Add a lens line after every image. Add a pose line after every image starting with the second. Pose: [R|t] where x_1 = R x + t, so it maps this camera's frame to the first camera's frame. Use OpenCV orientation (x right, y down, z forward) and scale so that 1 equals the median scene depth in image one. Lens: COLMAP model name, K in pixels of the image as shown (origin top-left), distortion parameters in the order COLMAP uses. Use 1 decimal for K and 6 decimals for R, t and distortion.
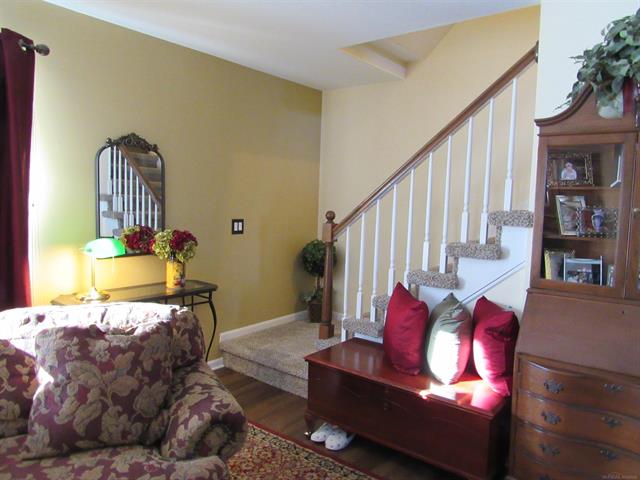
lens RADIAL K [[461.1, 0, 319.4], [0, 461.1, 238.4], [0, 0, 1]] dist [-0.009139, -0.001212]
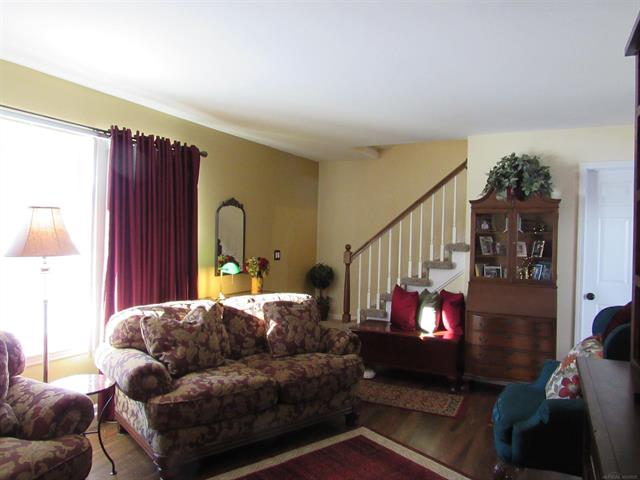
lens RADIAL K [[461.1, 0, 320.4], [0, 461.1, 242.2], [0, 0, 1]] dist [-0.009139, -0.001212]
pose [[0.979701, -0.011236, 0.200148, -0.575291], [0.022793, 0.998197, -0.055530, 0.031516], [-0.199163, 0.058965, 0.978191, -0.845418]]
